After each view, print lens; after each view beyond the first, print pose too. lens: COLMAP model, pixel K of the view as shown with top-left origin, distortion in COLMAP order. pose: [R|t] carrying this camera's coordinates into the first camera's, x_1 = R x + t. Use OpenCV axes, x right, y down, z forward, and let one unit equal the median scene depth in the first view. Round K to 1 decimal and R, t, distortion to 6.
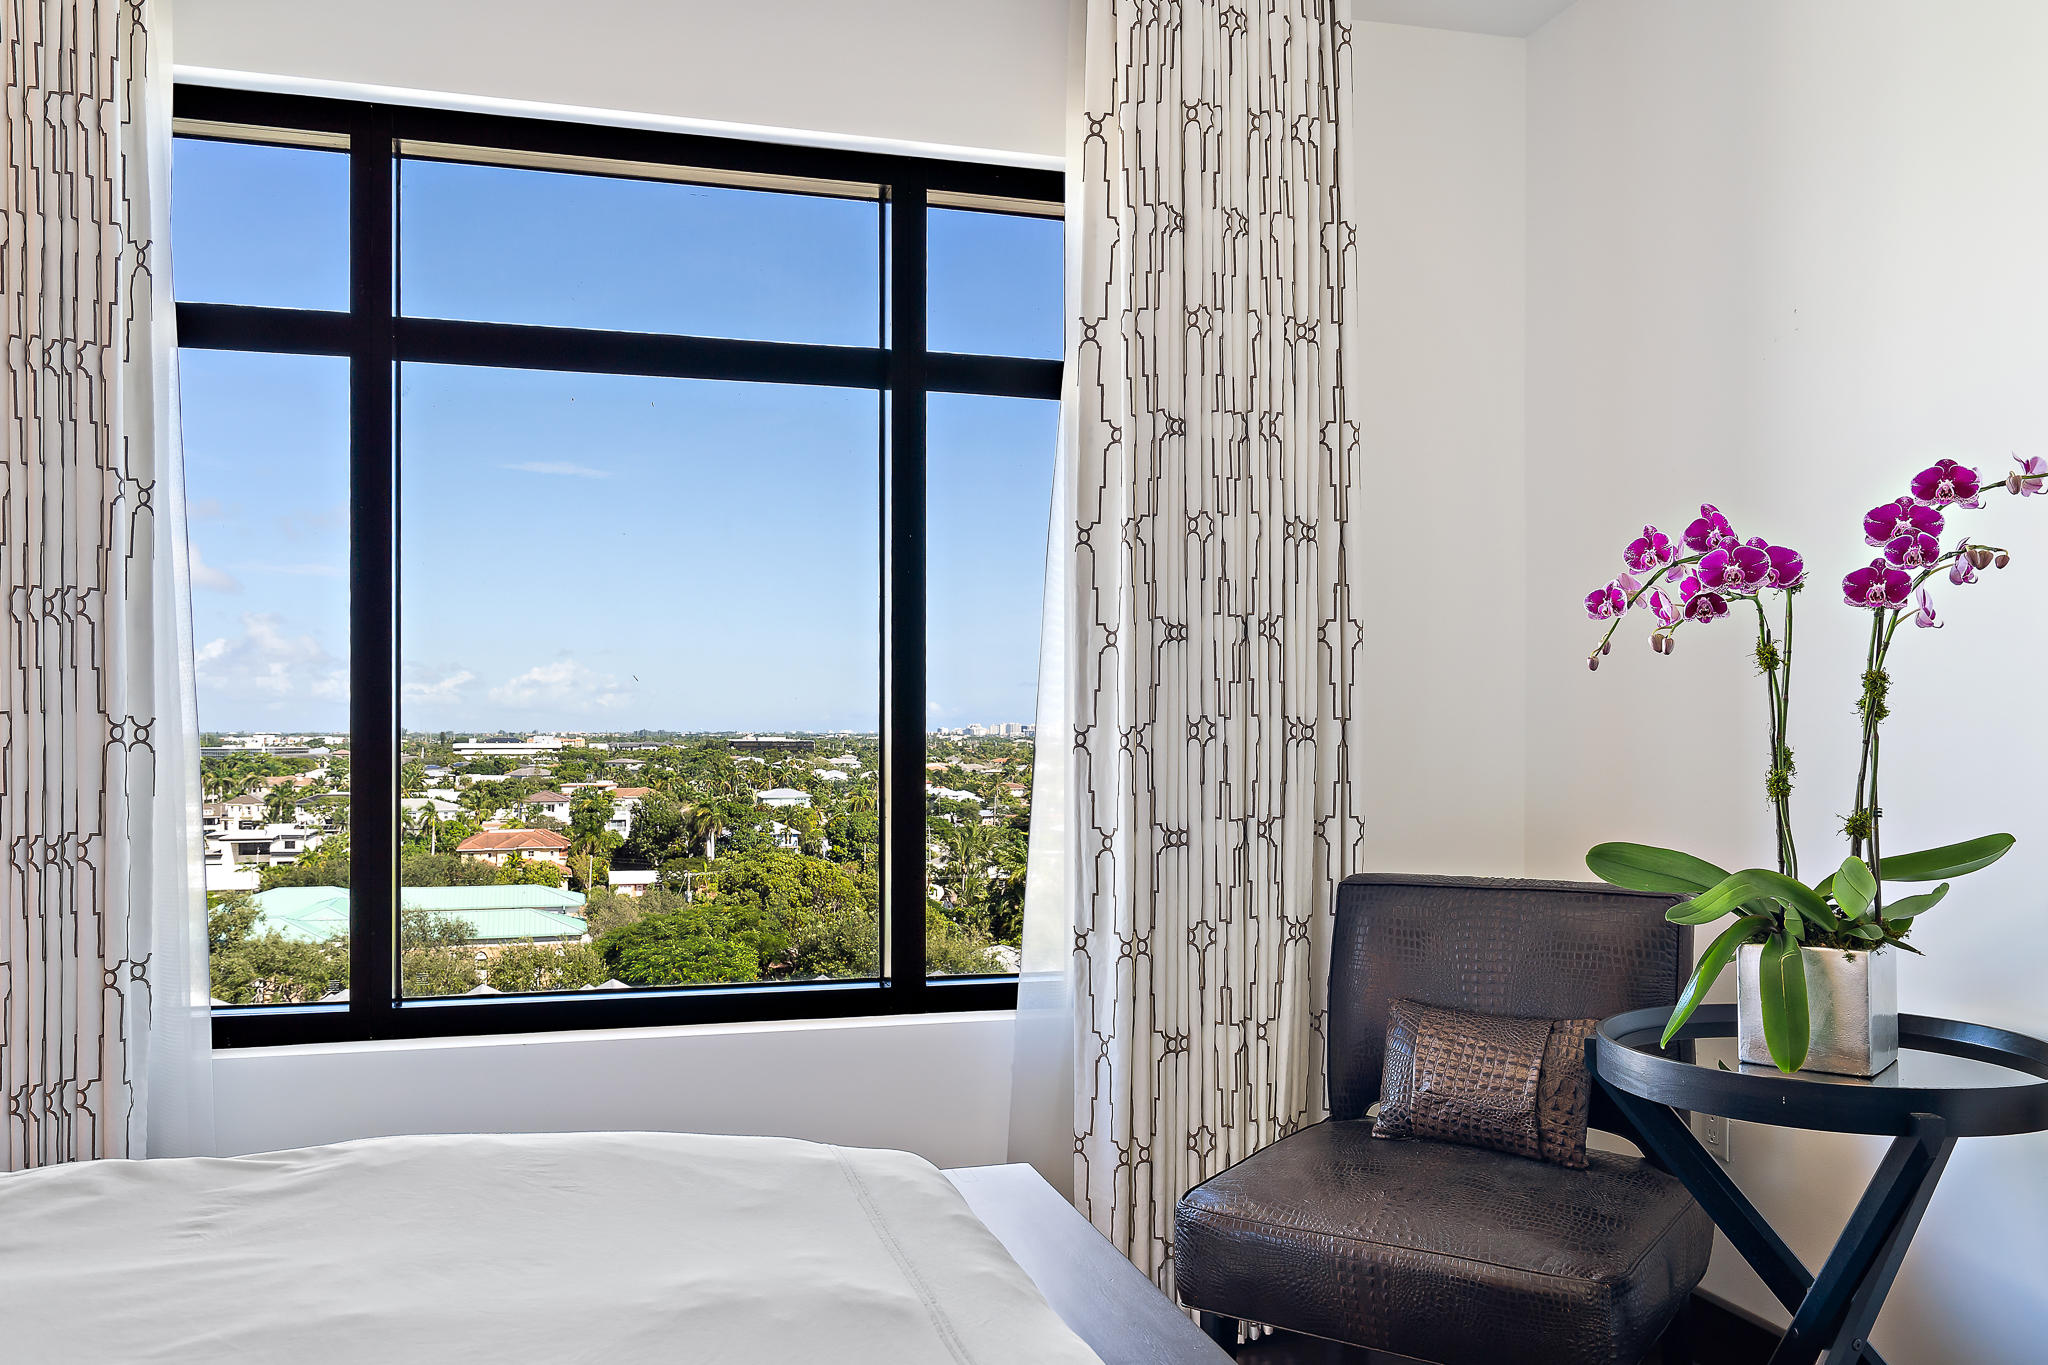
lens RADIAL K [[1592.2, 0, 1025.2], [0, 1592.2, 735.4], [0, 0, 1]] dist [0.003981, -0.000683]
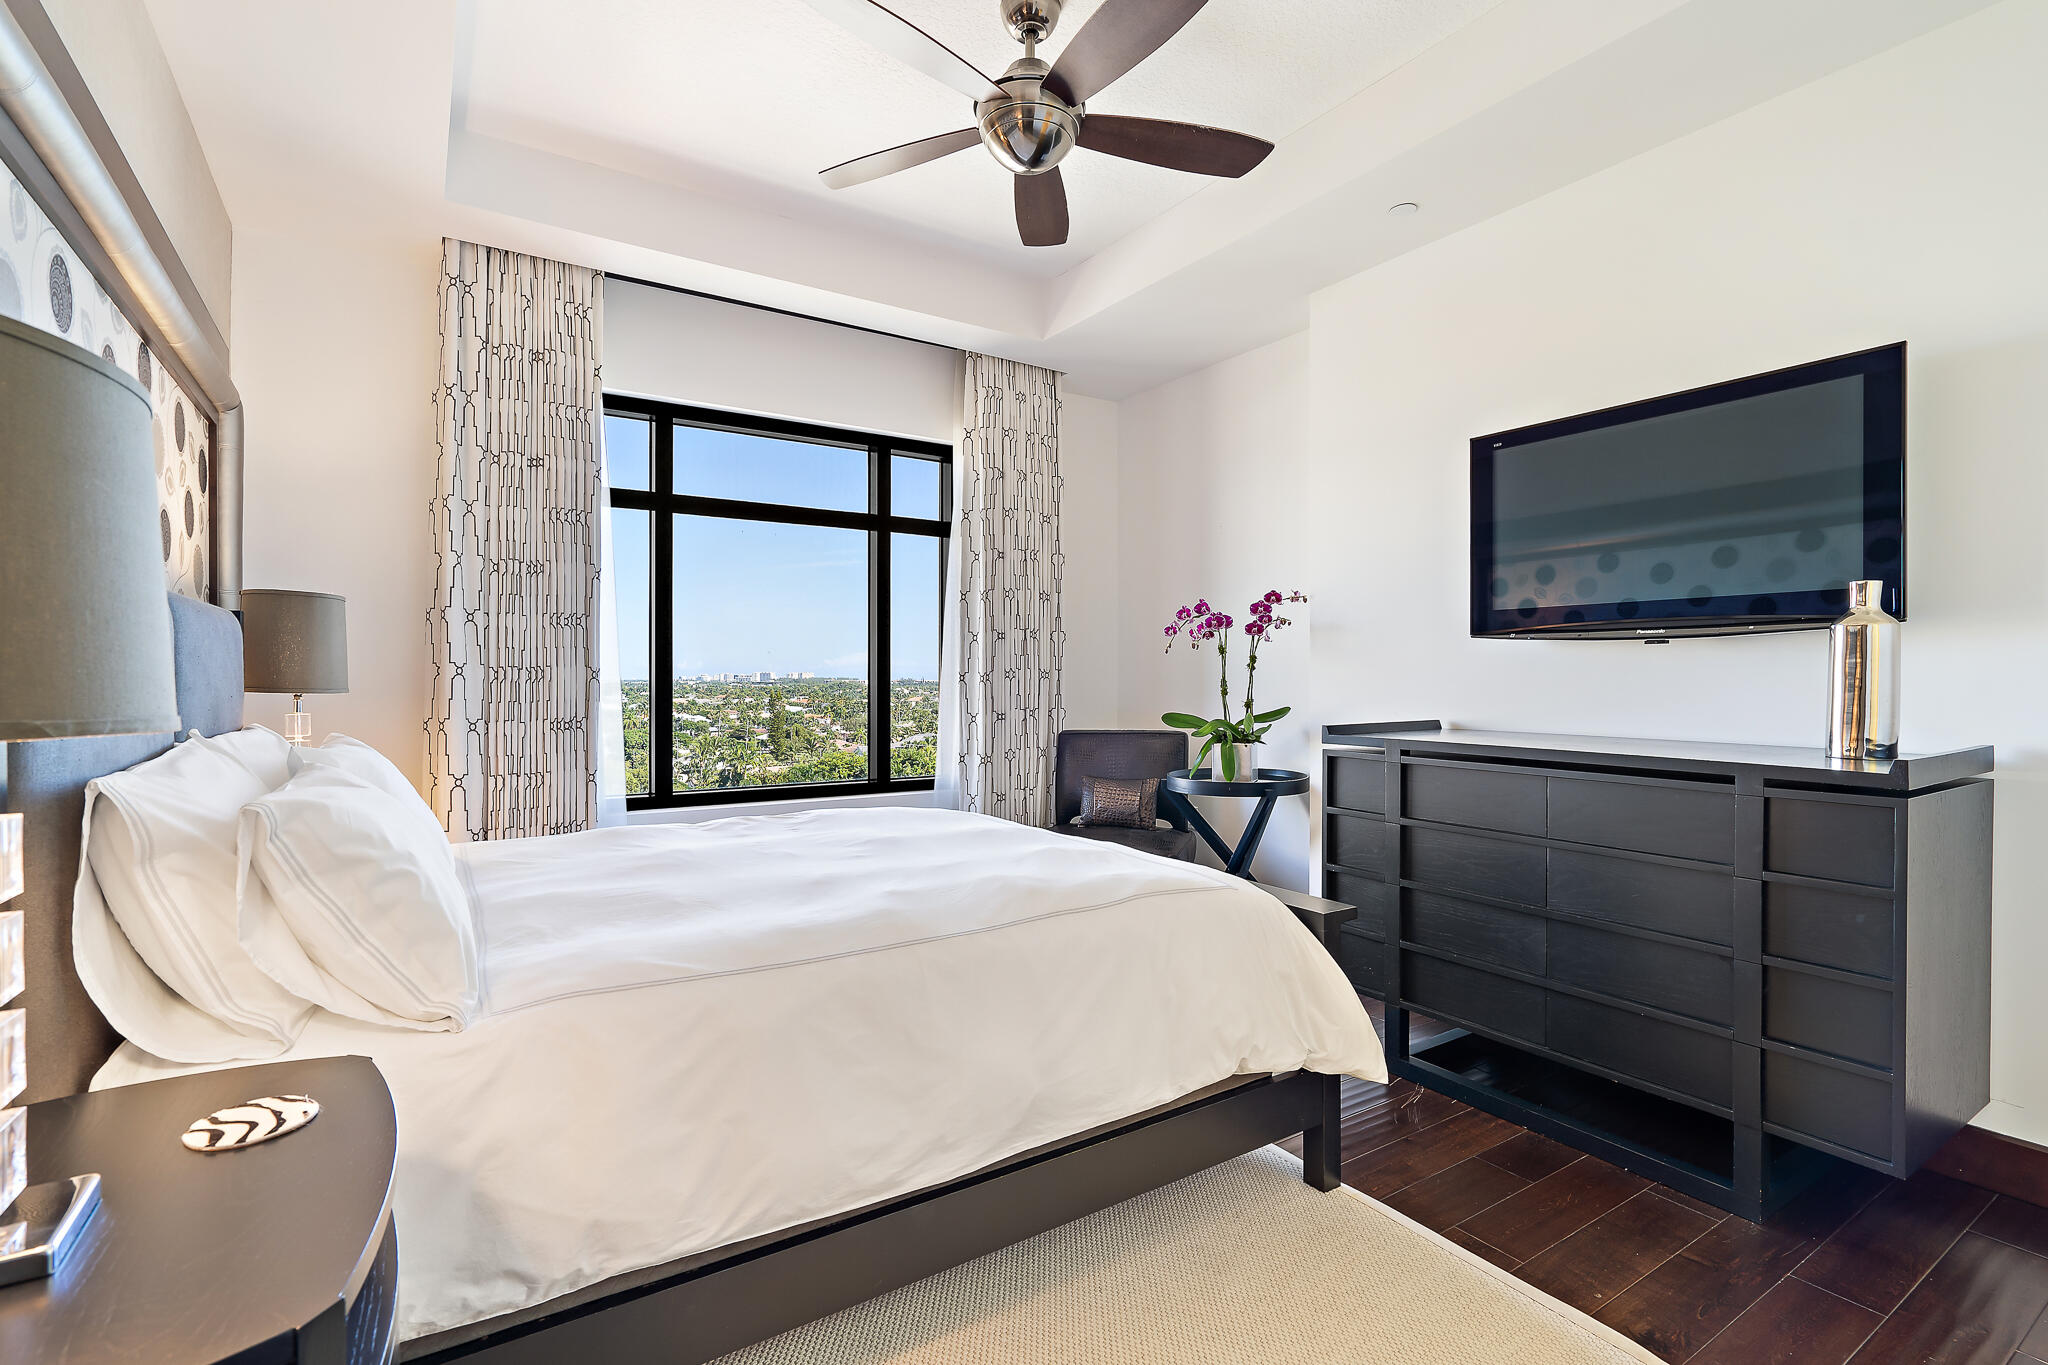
lens RADIAL K [[949.3, 0, 1031.1], [0, 949.3, 678.5], [0, 0, 1]] dist [-0.009399, 0.002096]
pose [[0.953916, -0.000732, 0.300074, -0.304765], [0.001449, 0.999997, -0.002168, 0.006459], [-0.300072, 0.002503, 0.953913, -0.447595]]
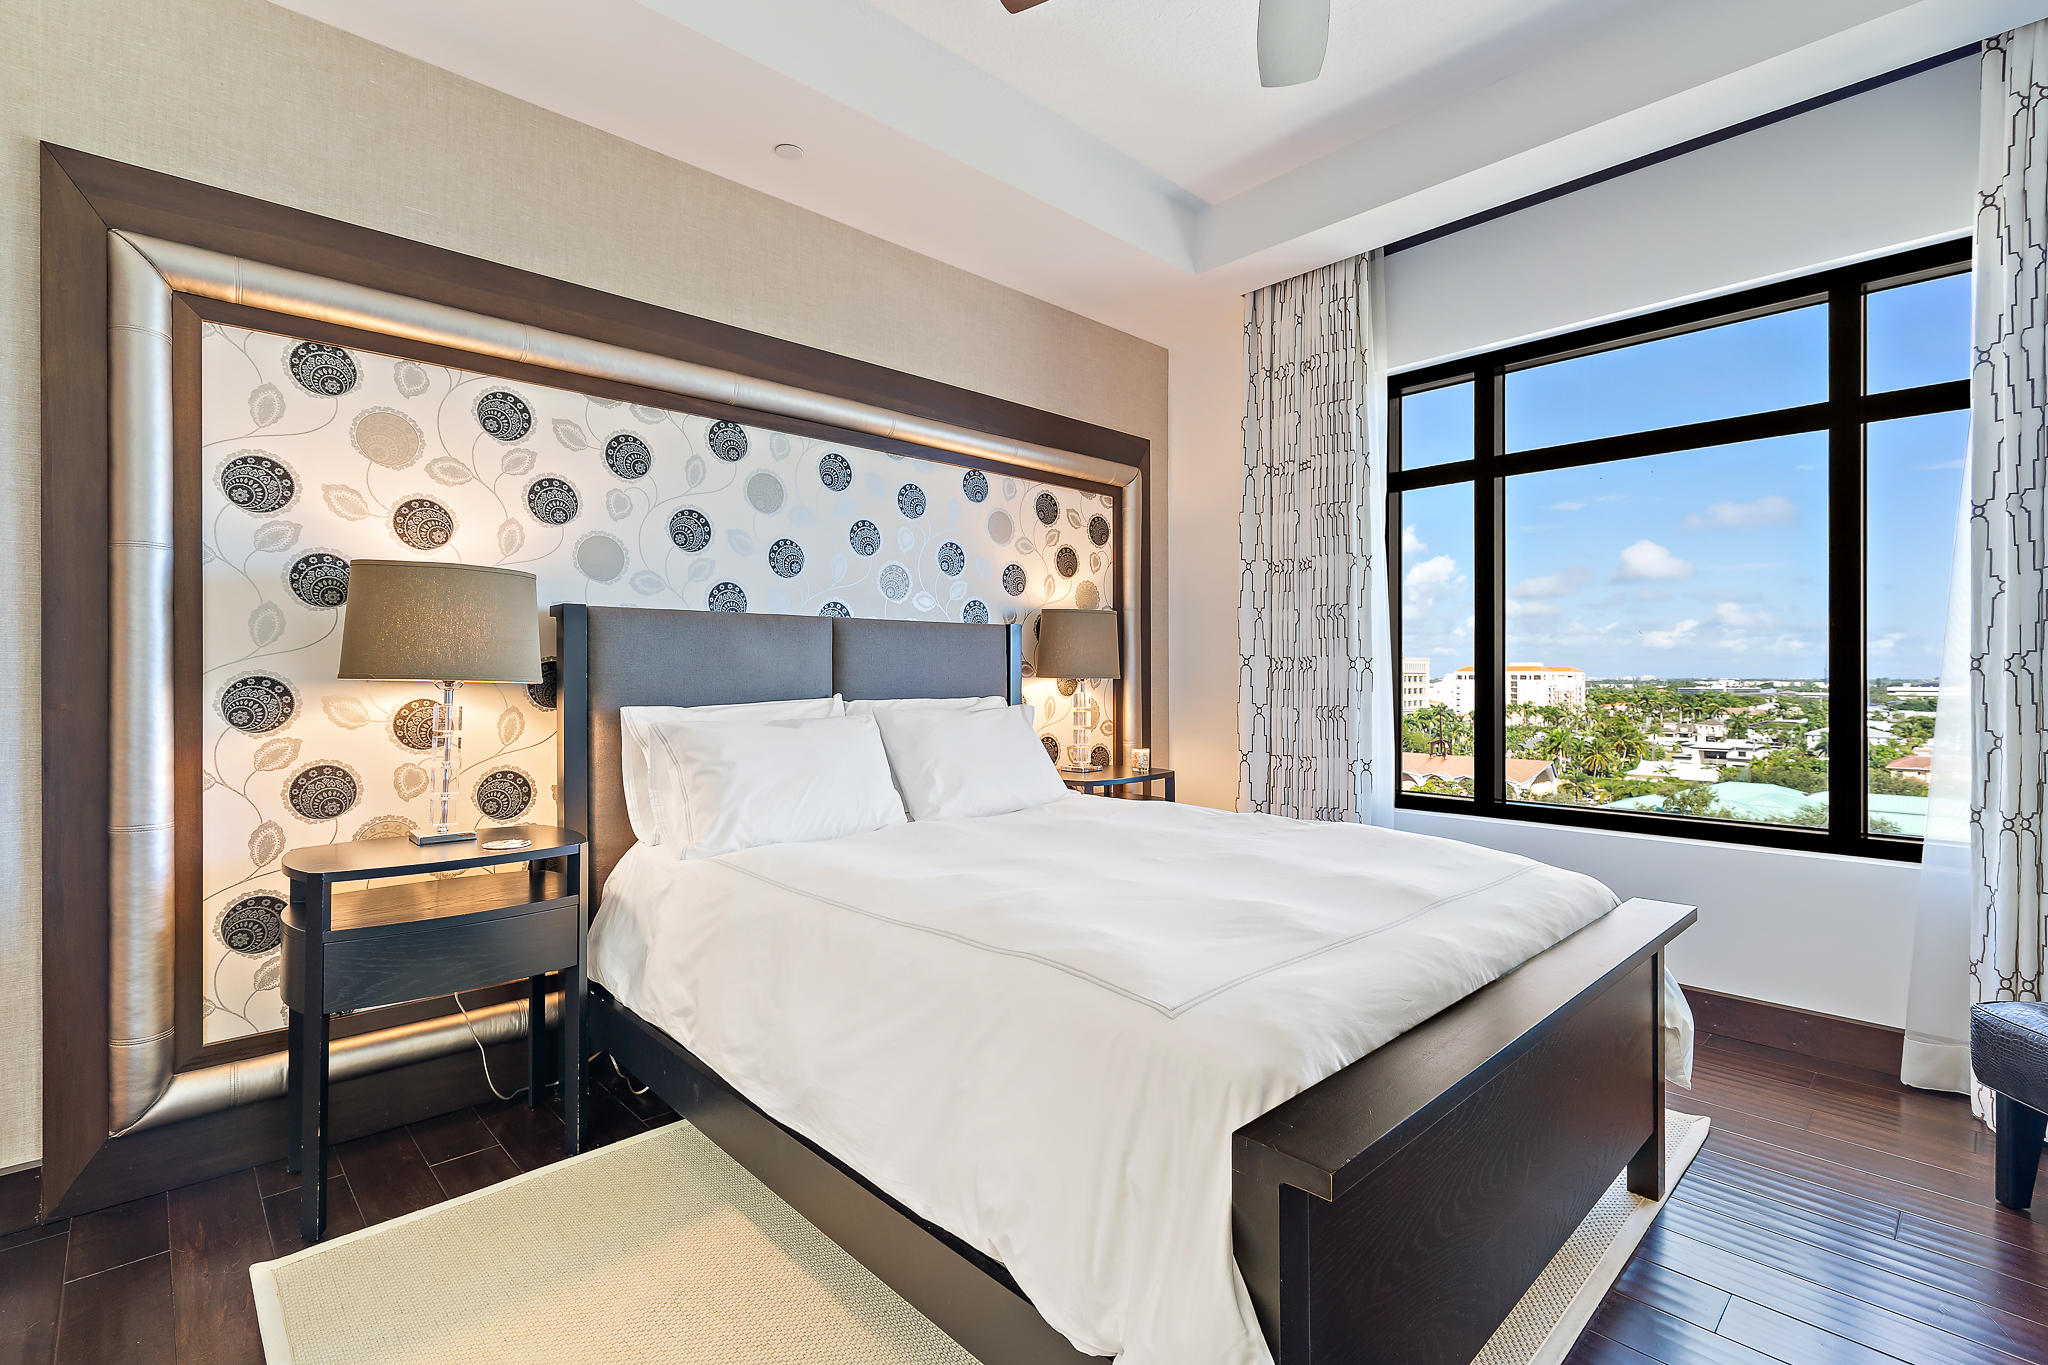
lens RADIAL K [[949.3, 0, 1007.6], [0, 949.3, 683.4], [0, 0, 1]] dist [-0.009399, 0.002096]
pose [[0.446120, 0.006337, -0.894951, 0.379596], [-0.003709, 0.999979, 0.005231, 0.017615], [0.894965, 0.000986, 0.446134, -0.073474]]
